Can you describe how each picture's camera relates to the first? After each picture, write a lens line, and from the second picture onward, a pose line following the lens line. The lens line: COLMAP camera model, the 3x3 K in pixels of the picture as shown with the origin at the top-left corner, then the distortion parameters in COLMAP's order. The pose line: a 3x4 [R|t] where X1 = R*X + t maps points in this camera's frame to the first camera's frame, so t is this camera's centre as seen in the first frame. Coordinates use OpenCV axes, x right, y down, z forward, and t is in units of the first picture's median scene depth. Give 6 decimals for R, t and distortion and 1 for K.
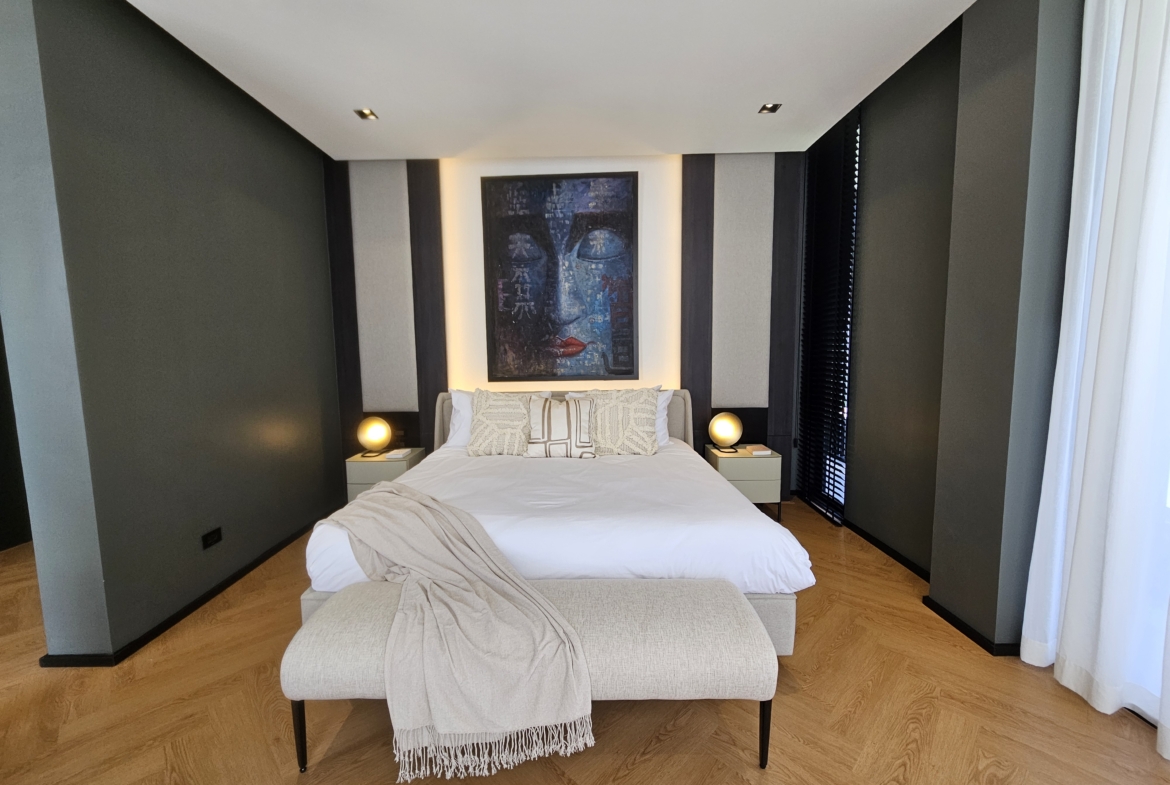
lens RADIAL K [[482.8, 0, 576.5], [0, 482.8, 395.1], [0, 0, 1]] dist [0.002960, -0.000167]
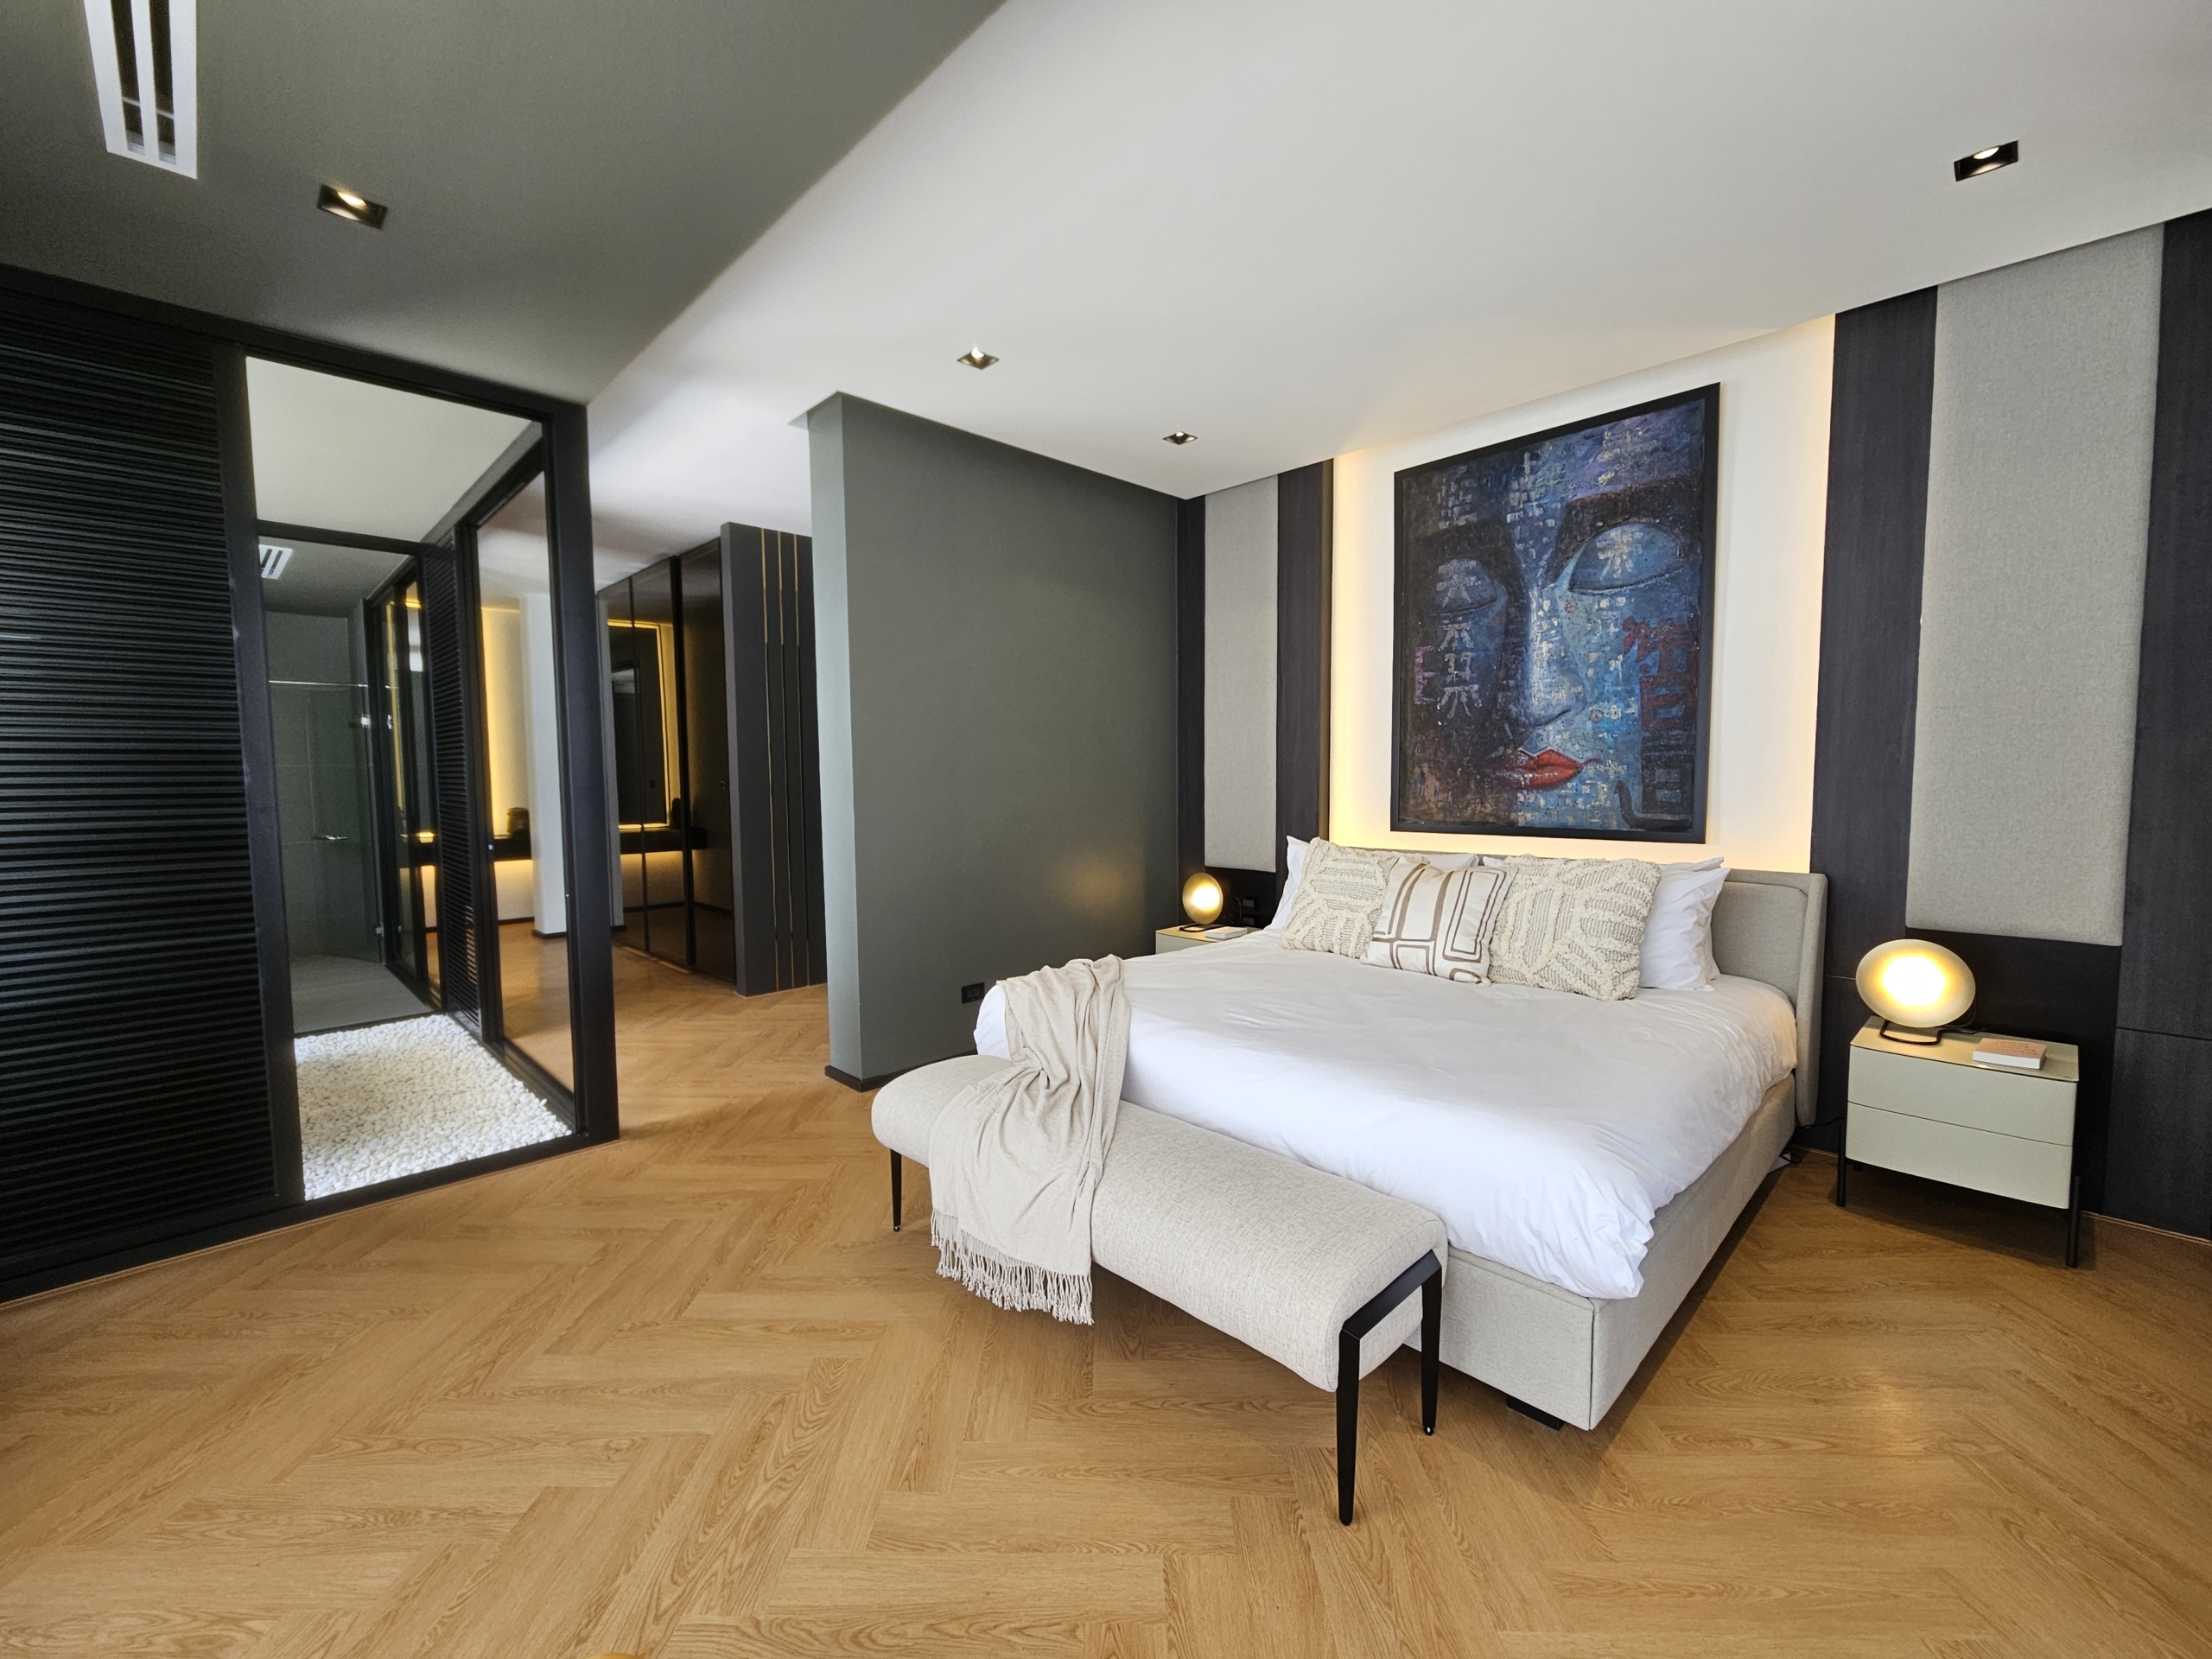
lens RADIAL K [[913.8, 0, 1082.3], [0, 913.8, 832.8], [0, 0, 1]] dist [0.002908, -0.002252]
pose [[0.694966, 0.054741, -0.716956, 0.367074], [-0.072275, 0.997366, 0.006093, -0.006463], [0.715401, 0.047584, 0.697092, 0.000923]]
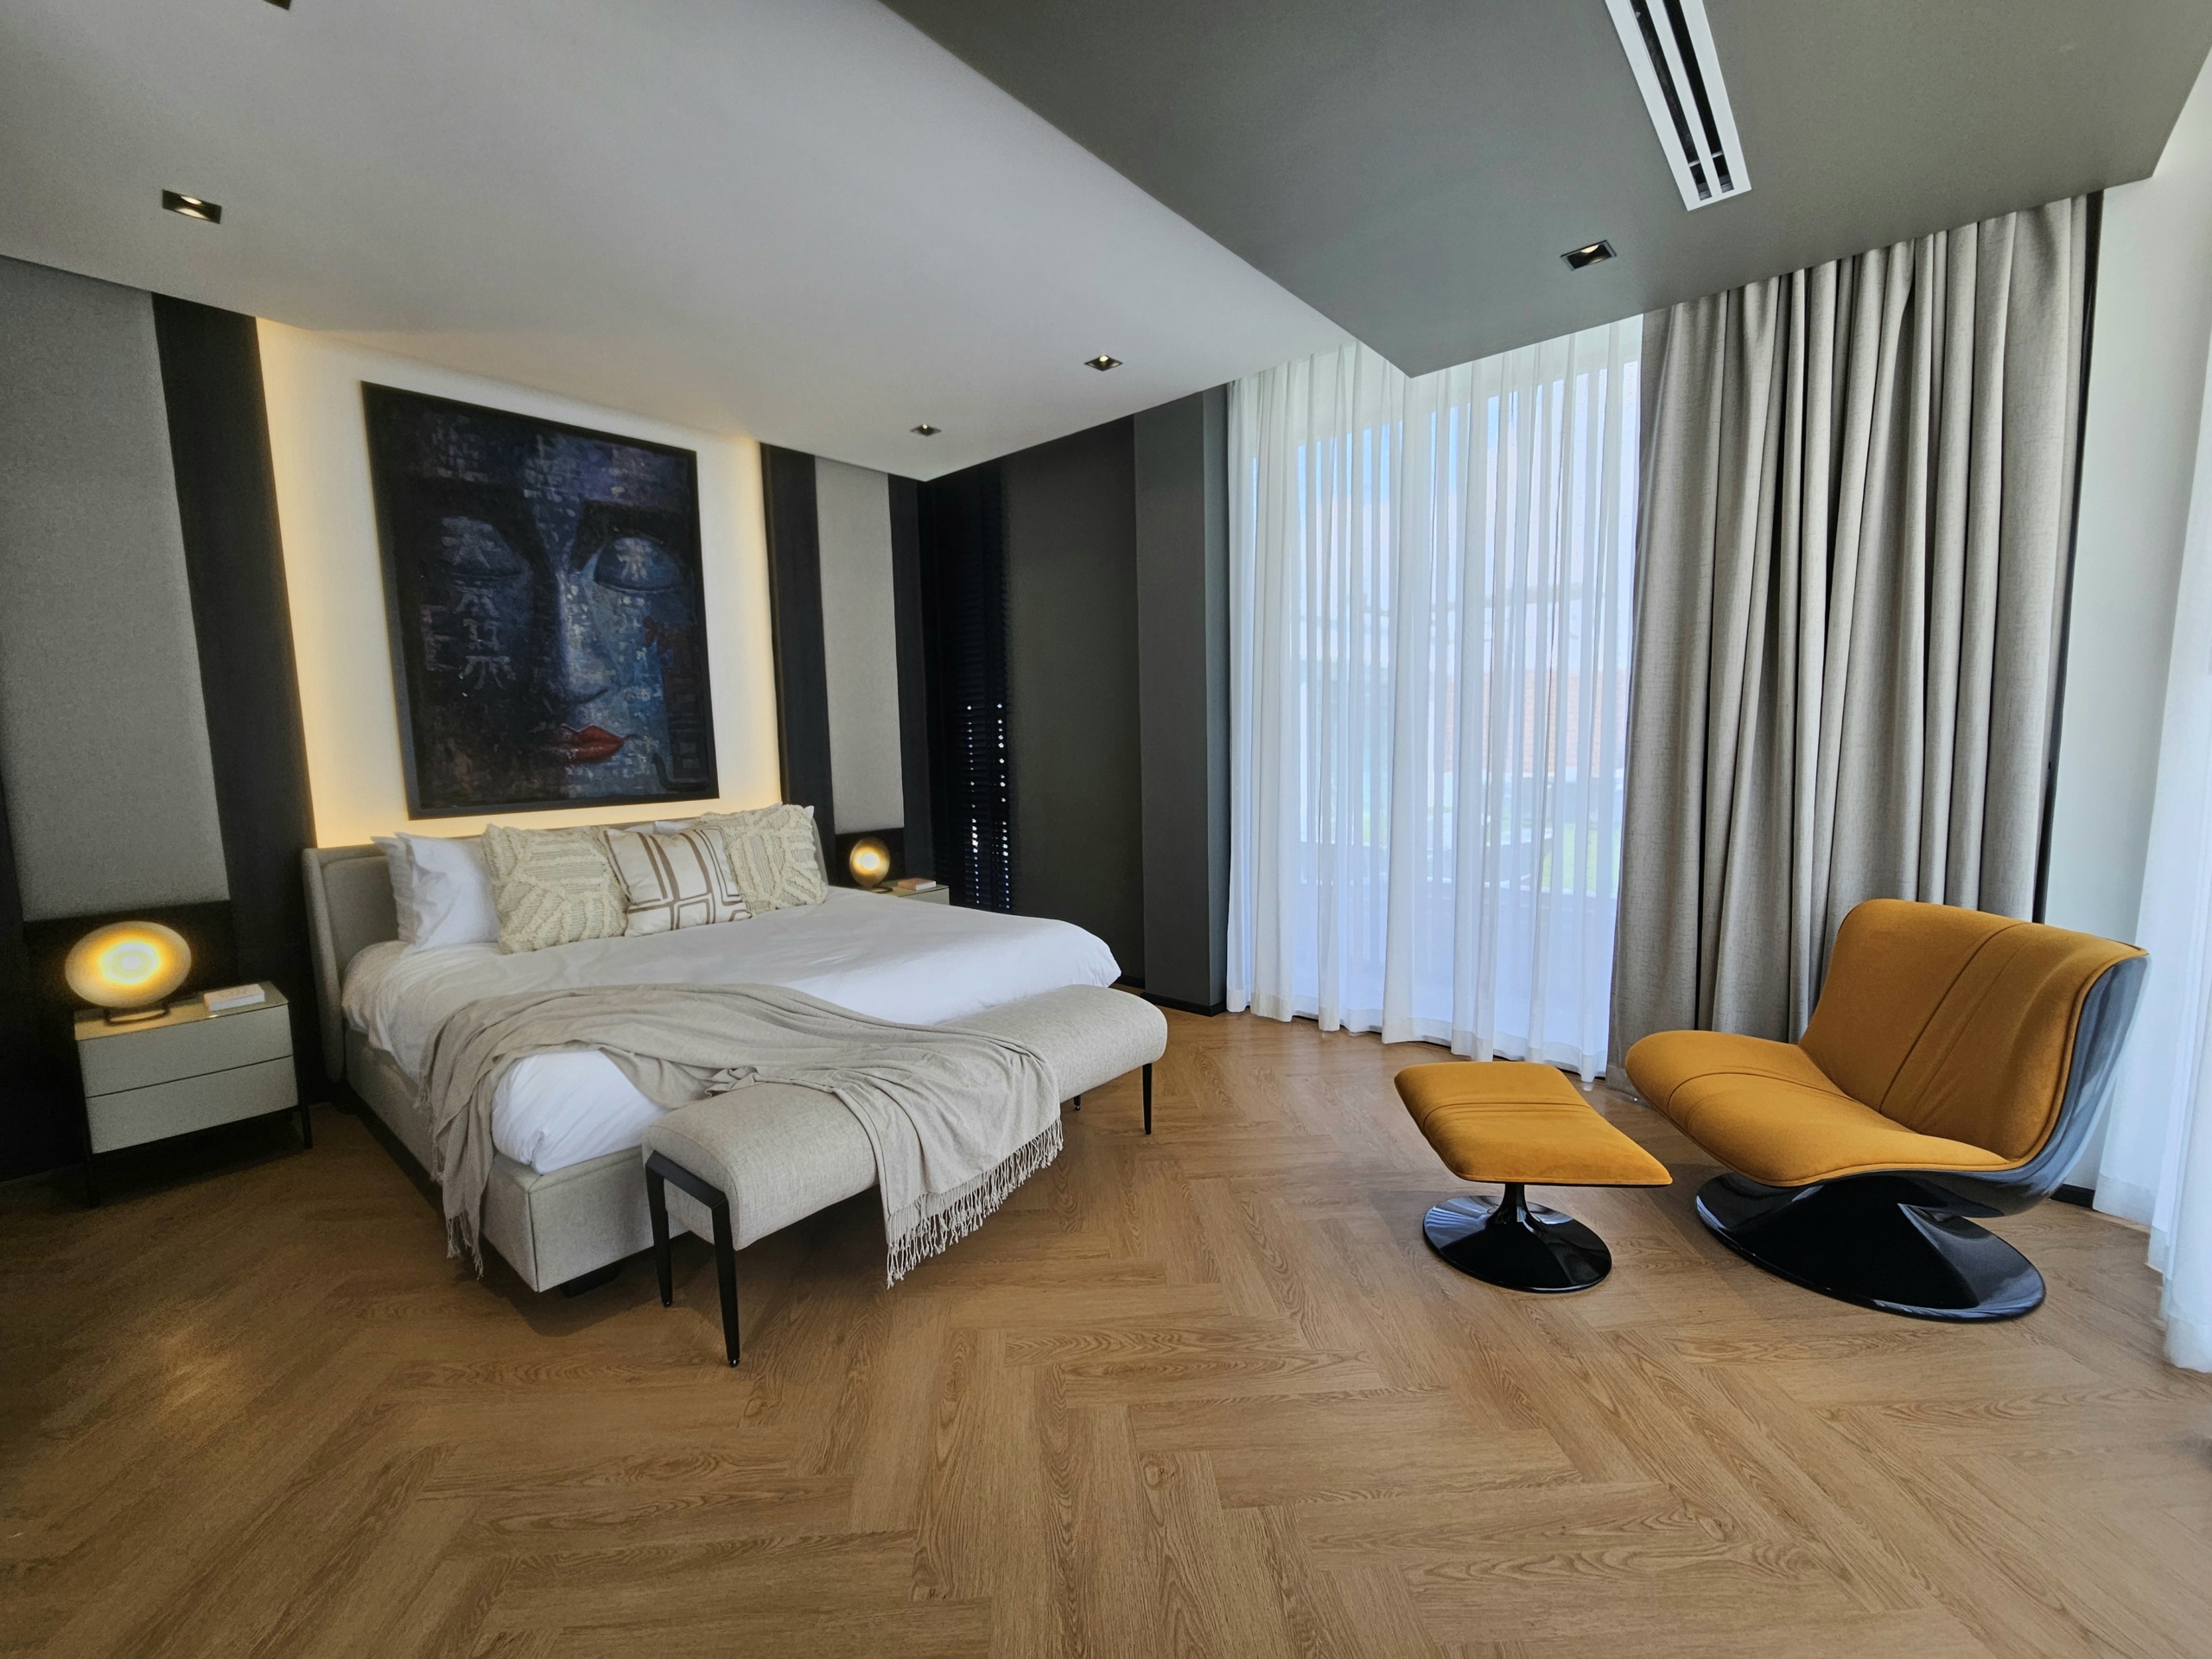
lens RADIAL K [[913.8, 0, 1095.3], [0, 913.8, 834.3], [0, 0, 1]] dist [0.002908, -0.002252]
pose [[0.649015, -0.080229, 0.756534, -0.471745], [0.087391, 0.995703, 0.030622, 0.020184], [-0.755740, 0.046240, 0.653237, -0.099558]]
